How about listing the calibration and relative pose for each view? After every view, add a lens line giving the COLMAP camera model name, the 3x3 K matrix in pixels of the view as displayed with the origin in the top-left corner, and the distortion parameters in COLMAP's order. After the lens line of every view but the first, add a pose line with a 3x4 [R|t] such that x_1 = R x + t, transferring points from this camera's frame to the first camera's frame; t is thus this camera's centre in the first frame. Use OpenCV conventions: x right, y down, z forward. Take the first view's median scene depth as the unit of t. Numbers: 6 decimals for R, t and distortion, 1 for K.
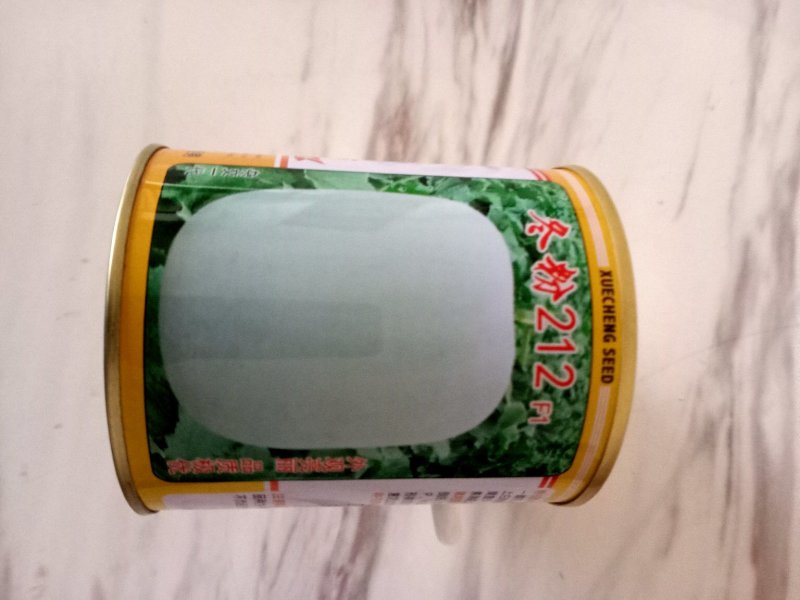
lens RADIAL K [[660.5, 0, 407.9], [0, 660.5, 294.3], [0, 0, 1]] dist [-0.010447, -0.039396]
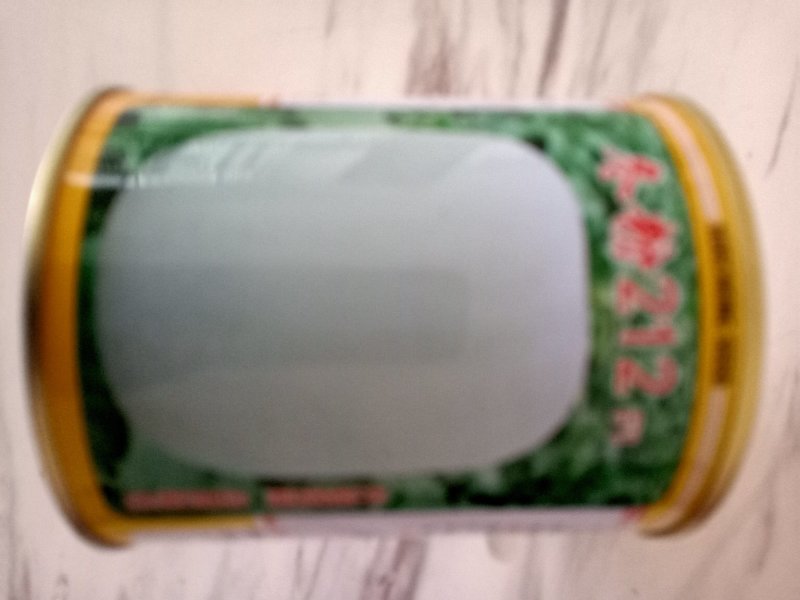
lens RADIAL K [[660.5, 0, 398.9], [0, 660.5, 298.8], [0, 0, 1]] dist [-0.010447, -0.039396]
pose [[0.995594, -0.021937, -0.091169, 0.022139], [0.025147, 0.999098, 0.034216, 0.009125], [0.090336, -0.036358, 0.995247, 0.256516]]
